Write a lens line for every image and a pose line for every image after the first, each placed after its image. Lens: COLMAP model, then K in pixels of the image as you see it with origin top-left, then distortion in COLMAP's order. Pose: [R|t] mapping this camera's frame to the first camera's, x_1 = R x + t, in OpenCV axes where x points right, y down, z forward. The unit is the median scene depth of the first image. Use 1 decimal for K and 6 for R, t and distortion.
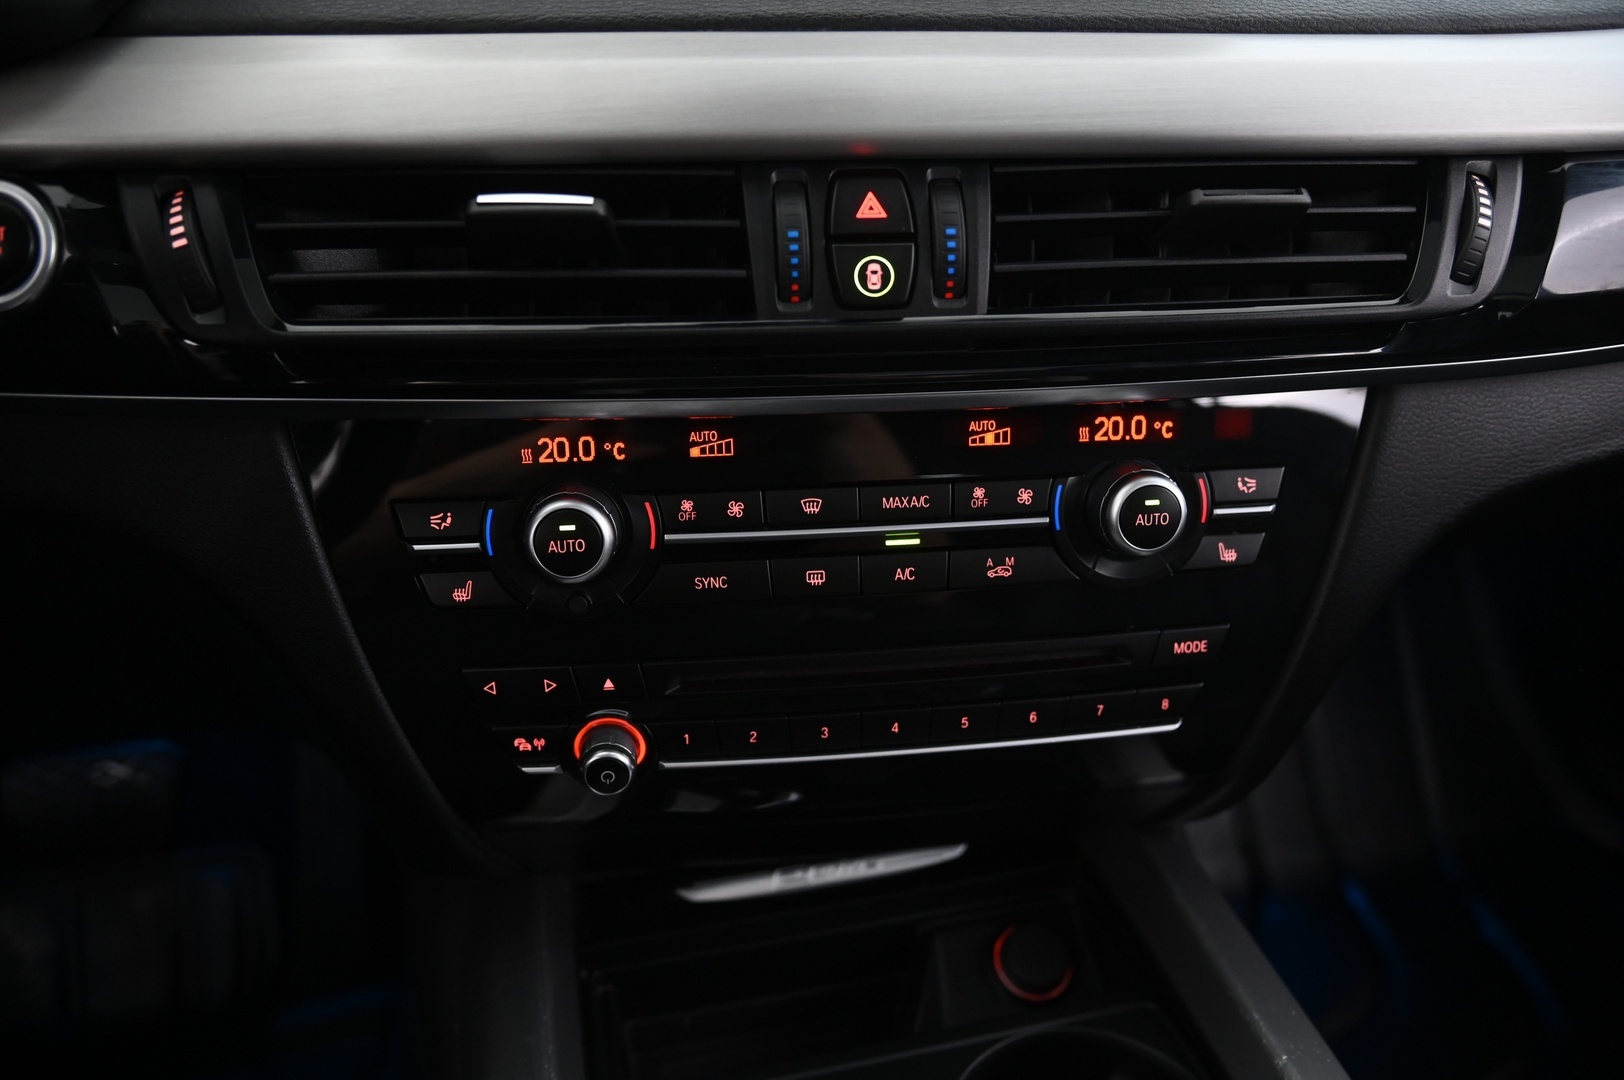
lens RADIAL K [[1197.5, 0, 812.0], [0, 1197.5, 540.0], [0, 0, 1]] dist [-0.104531, 0.071213]
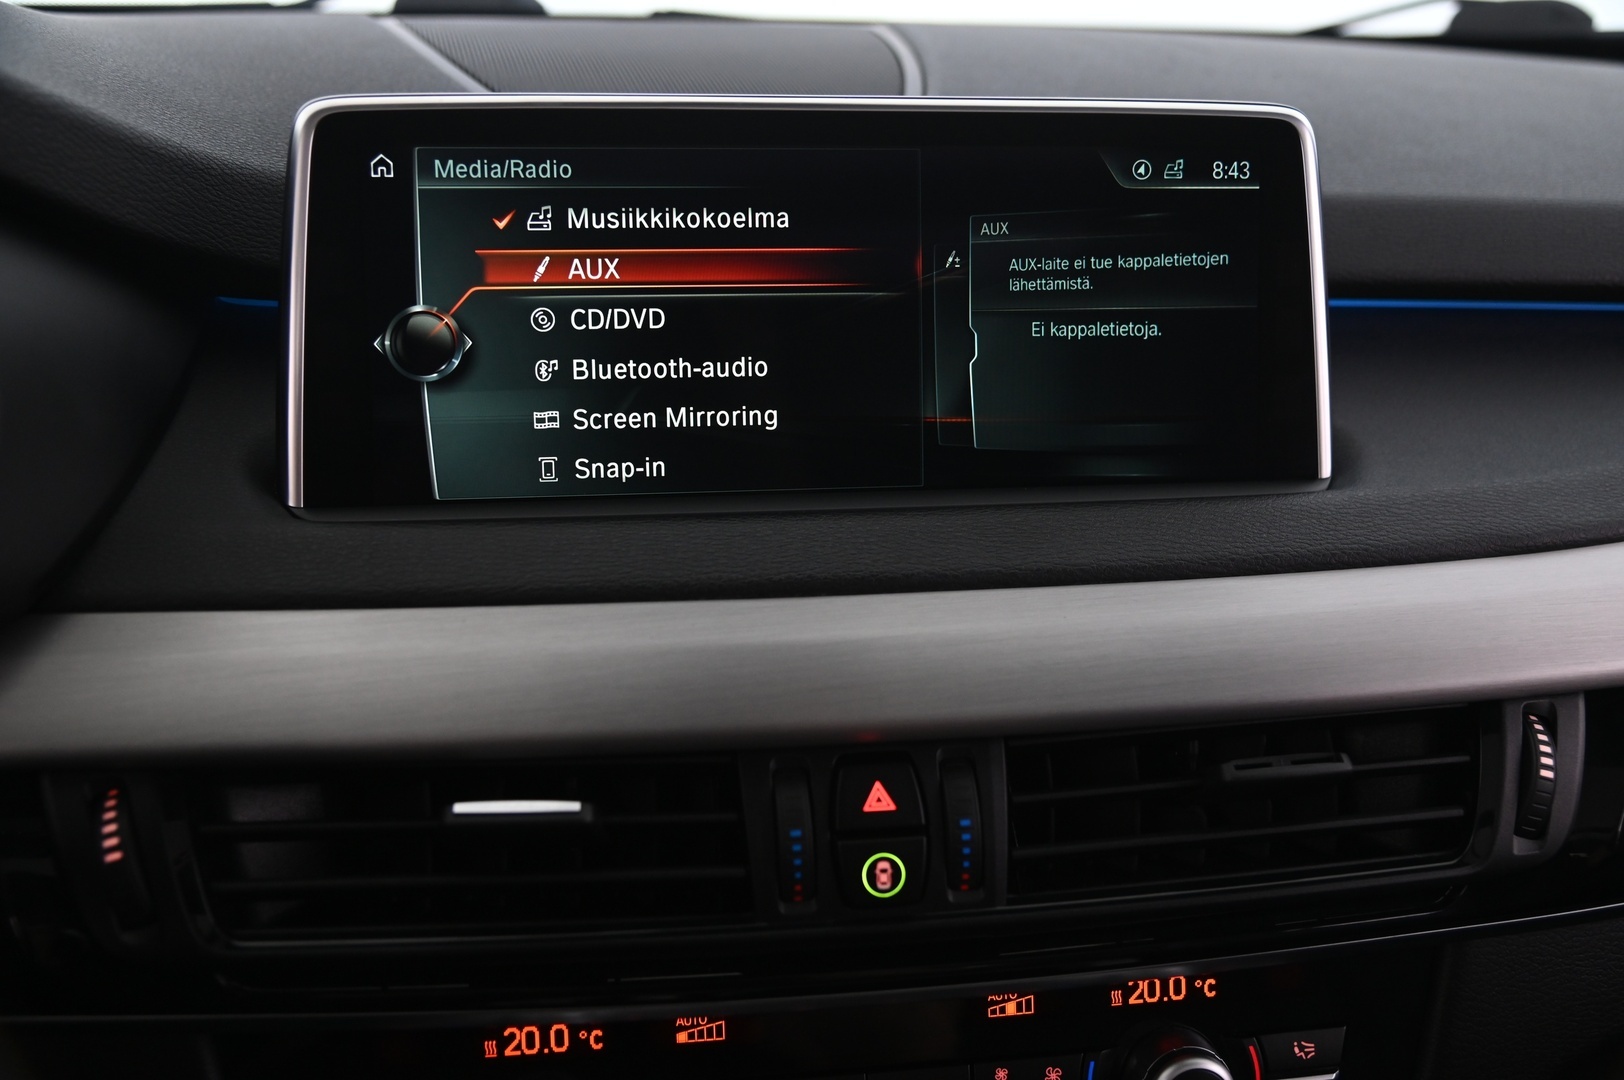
lens RADIAL K [[1510.0, 0, 812.0], [0, 1510.0, 540.0], [0, 0, 1]] dist [-0.014260, 0.029608]
pose [[0.999395, -0.010062, 0.033305, -0.036811], [0.015914, 0.983460, -0.180425, -0.246613], [-0.030939, 0.180845, 0.983025, -0.181313]]
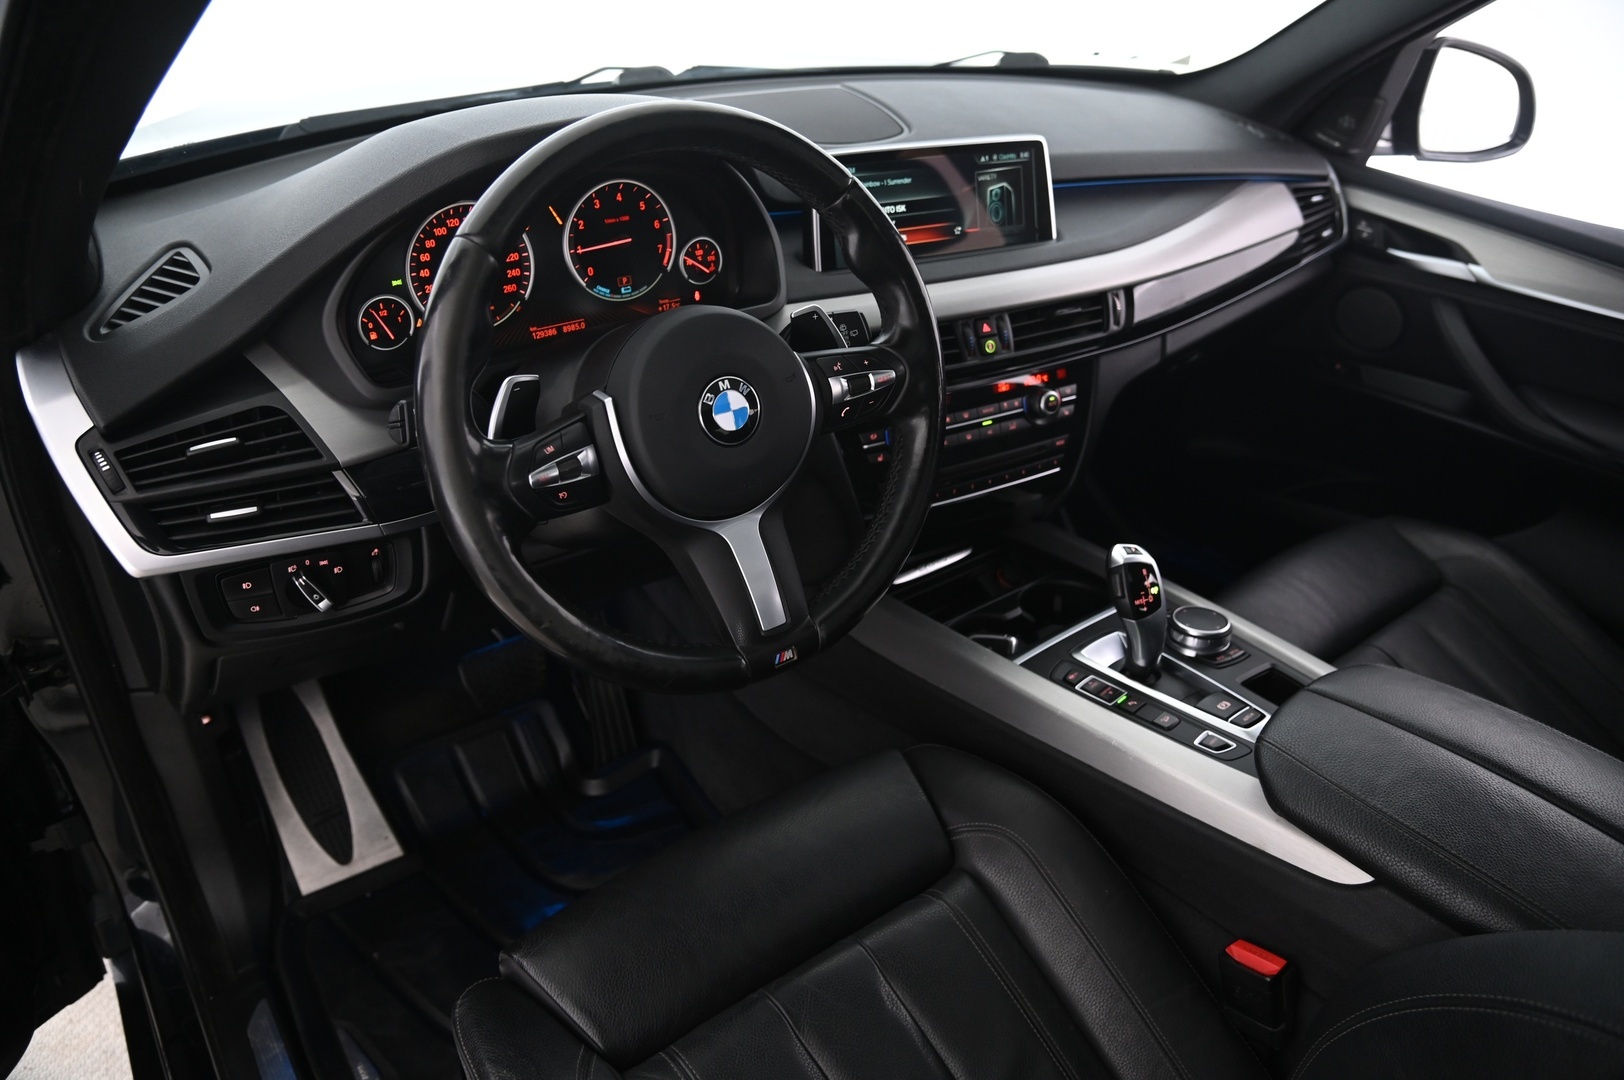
lens RADIAL K [[1093.8, 0, 812.0], [0, 1093.8, 540.0], [0, 0, 1]] dist [-0.122320, 0.062740]
pose [[0.914879, -0.201299, 0.349966, -1.620135], [0.199828, 0.978985, 0.040718, 0.108691], [-0.350808, 0.032681, 0.935877, -1.789640]]
